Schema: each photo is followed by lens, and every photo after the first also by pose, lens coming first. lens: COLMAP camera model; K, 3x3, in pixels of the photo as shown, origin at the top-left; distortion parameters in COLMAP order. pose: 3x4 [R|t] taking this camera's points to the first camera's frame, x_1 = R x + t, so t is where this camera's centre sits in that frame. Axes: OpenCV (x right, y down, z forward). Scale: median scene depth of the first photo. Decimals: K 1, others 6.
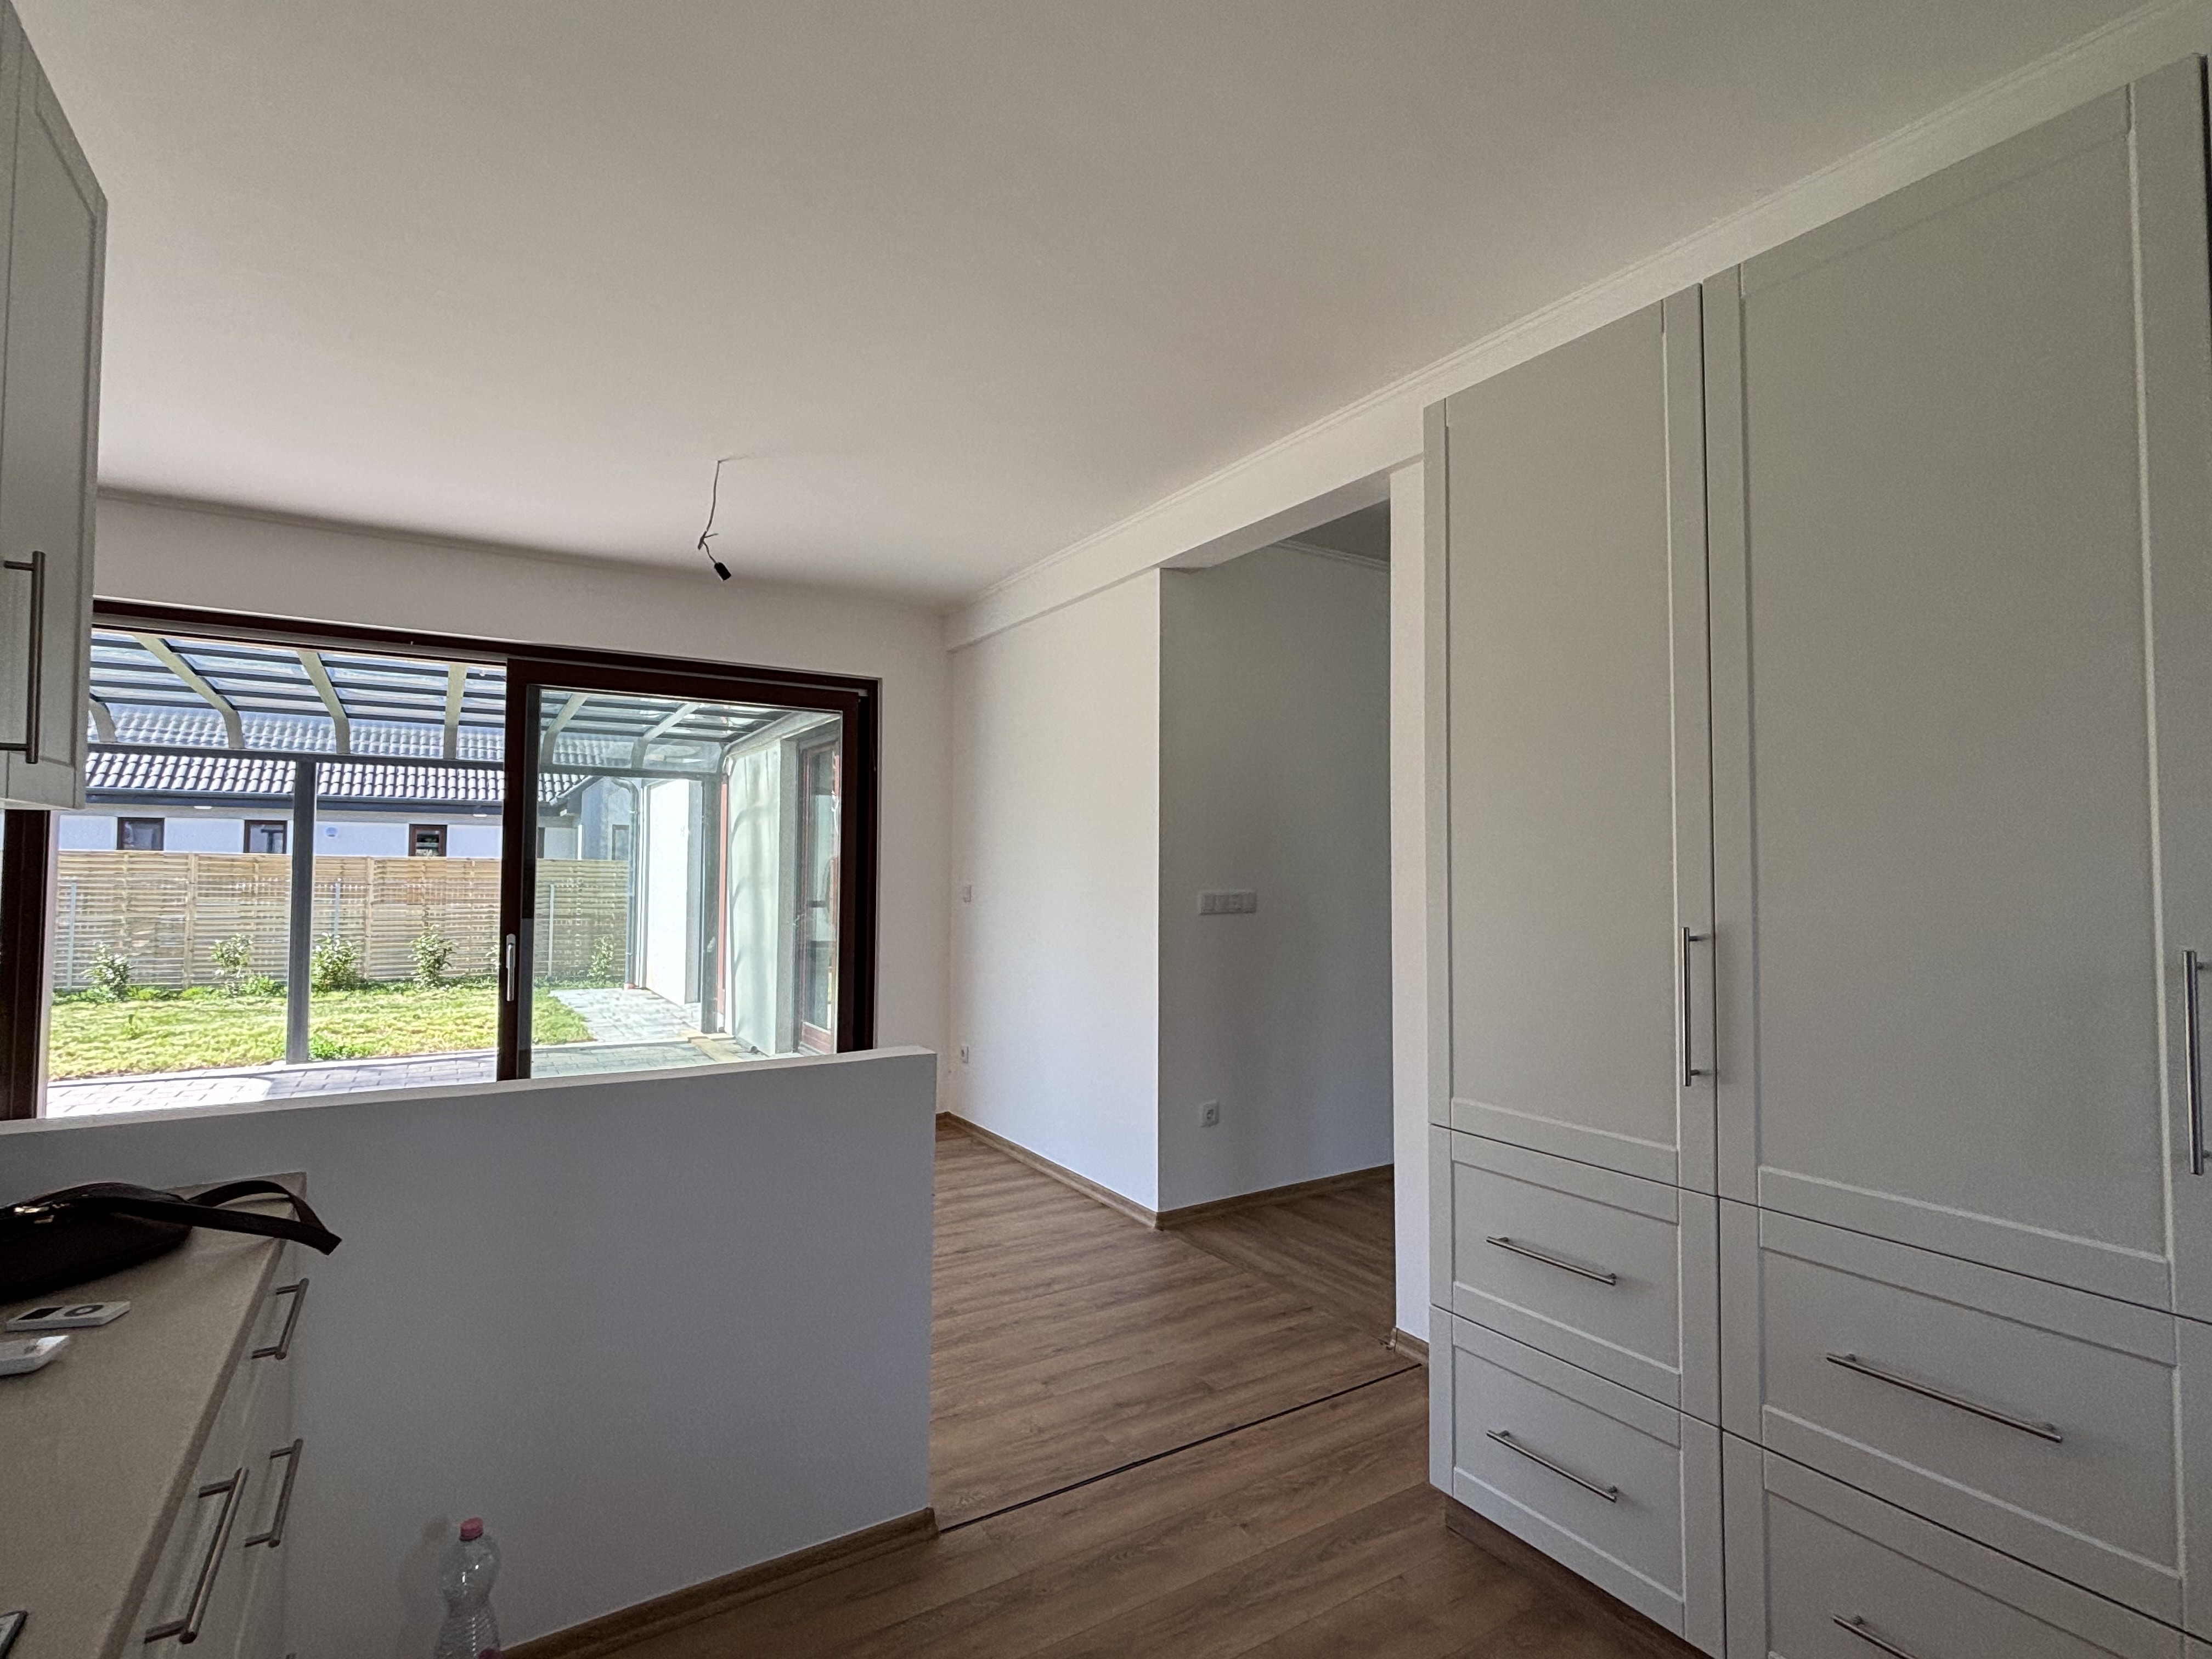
lens RADIAL K [[1051.1, 0, 1097.5], [0, 1051.1, 826.1], [0, 0, 1]] dist [0.014904, -0.004210]
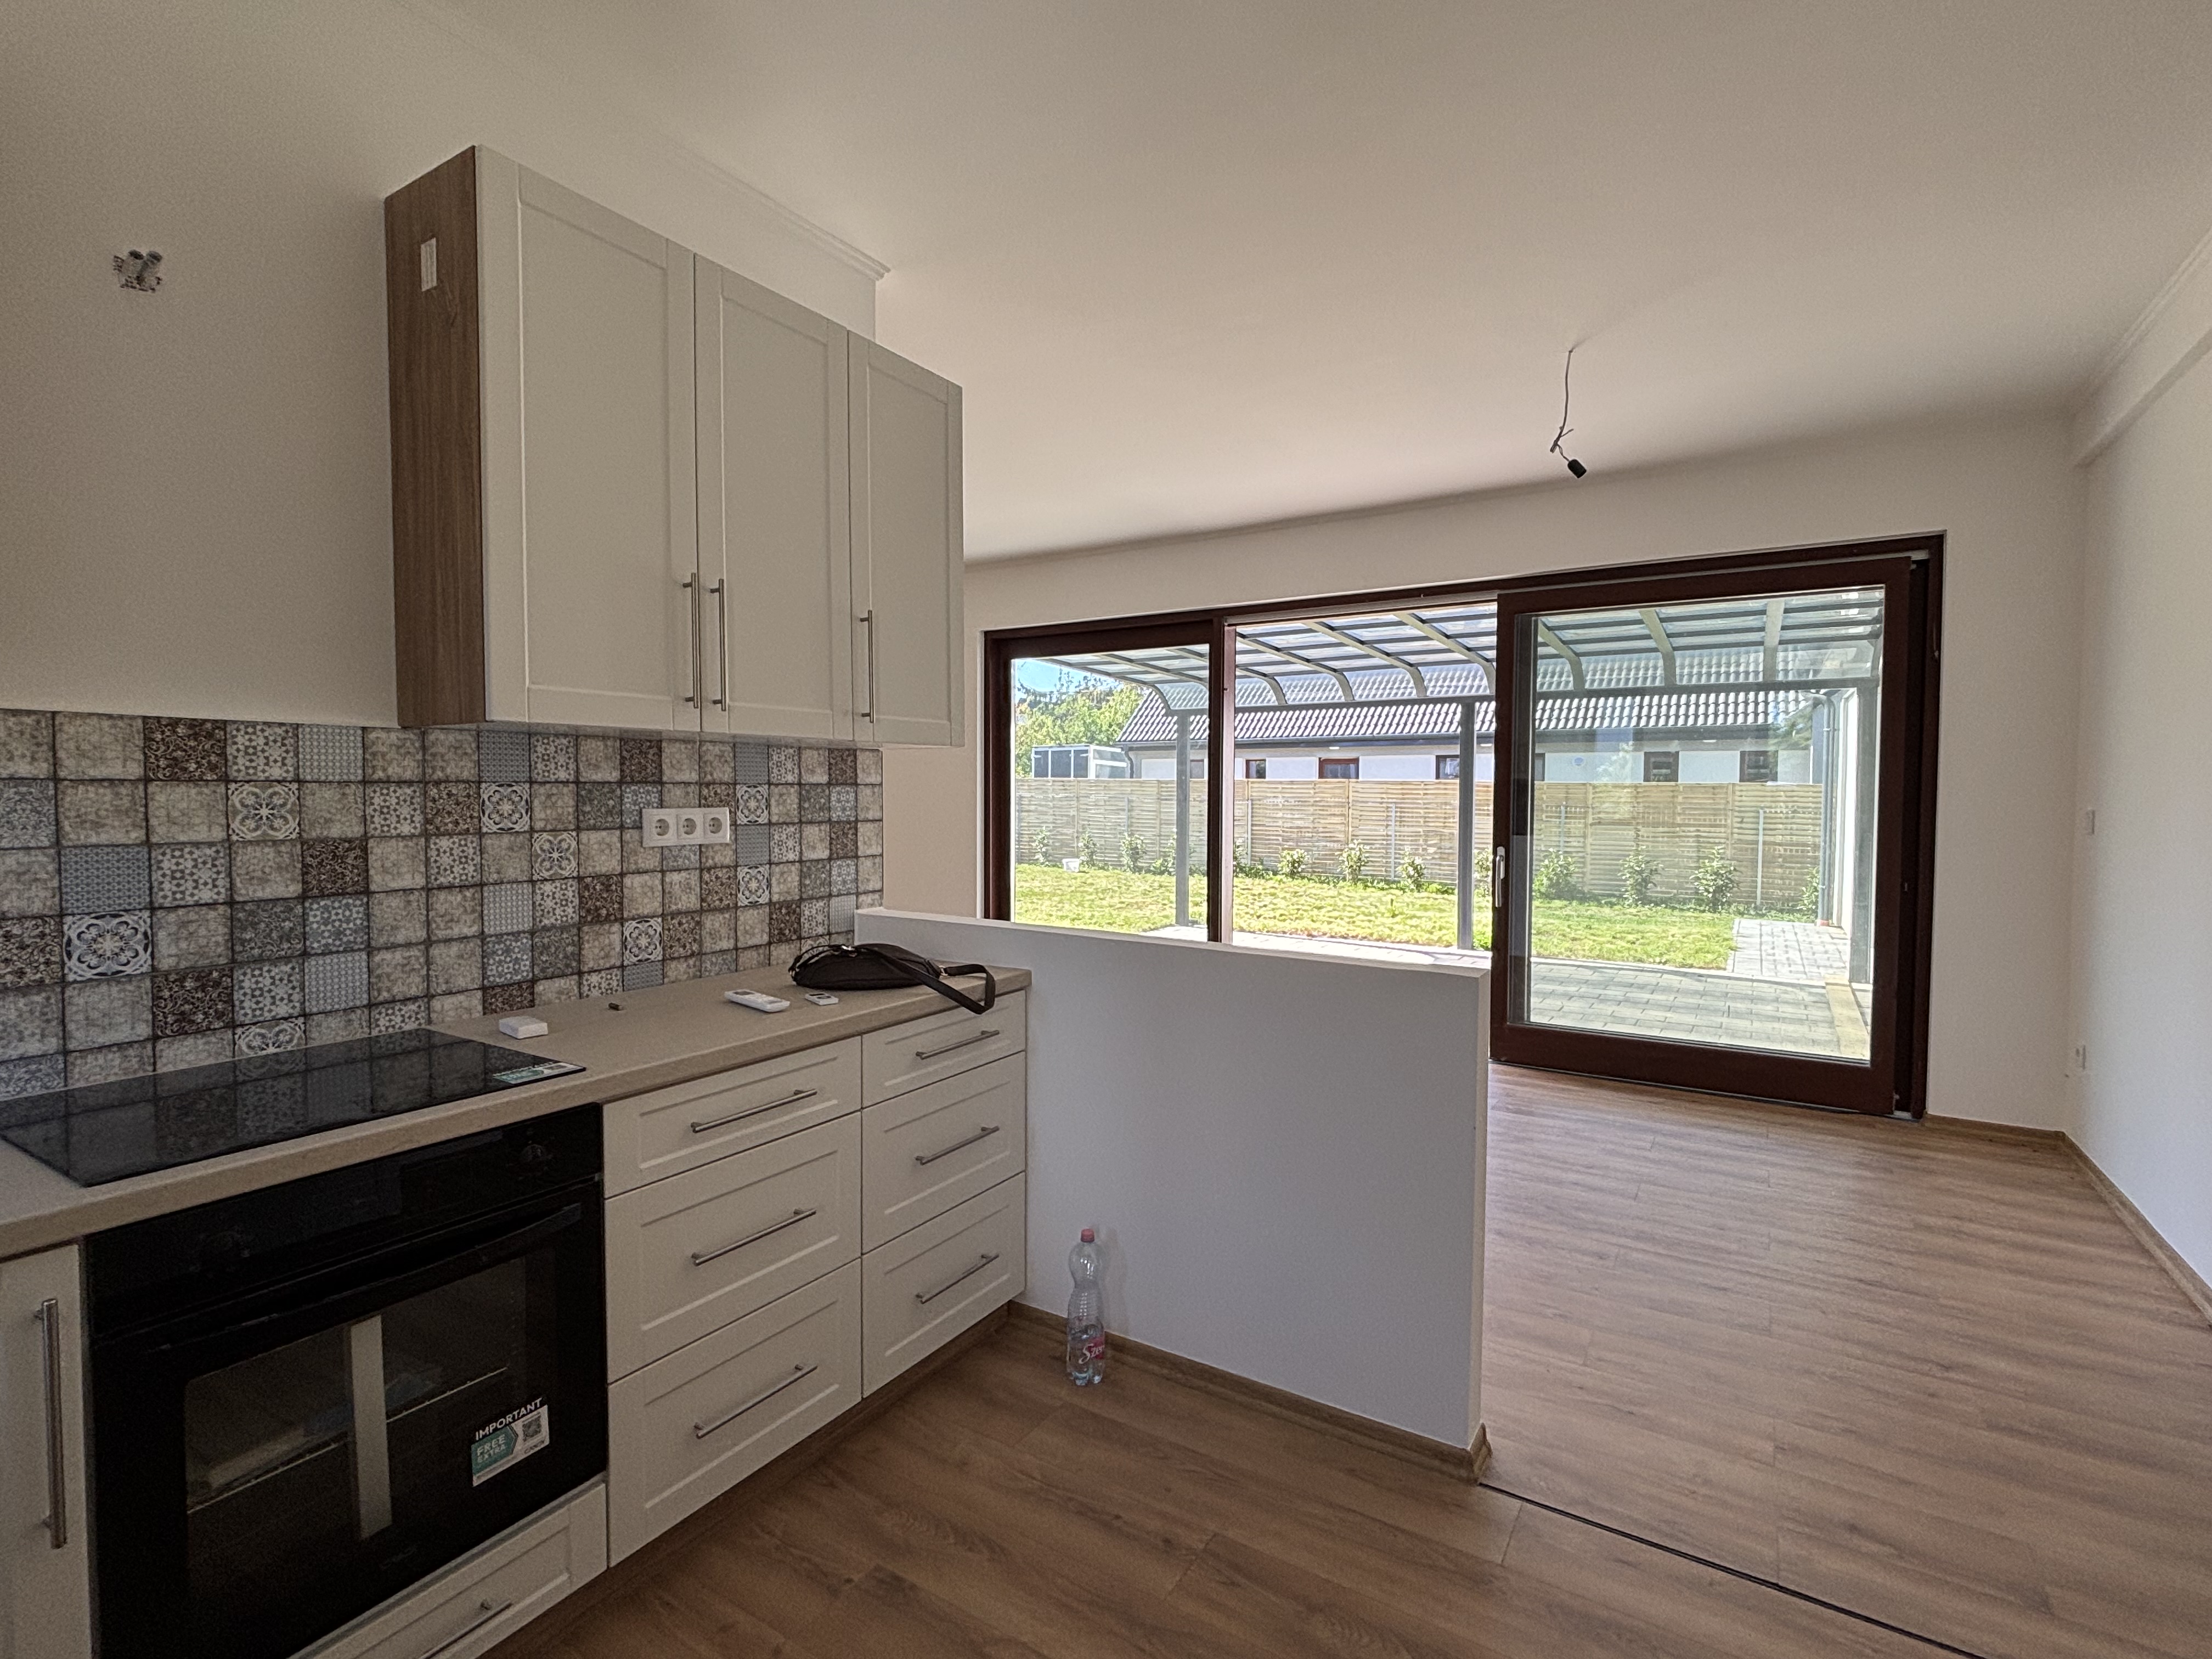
lens RADIAL K [[1051.1, 0, 1099.4], [0, 1051.1, 839.4], [0, 0, 1]] dist [0.014904, -0.004210]
pose [[0.442859, 0.036689, -0.895840, 0.207811], [0.037163, 0.997553, 0.059226, 0.010464], [0.895821, -0.059521, 0.440412, 0.124530]]
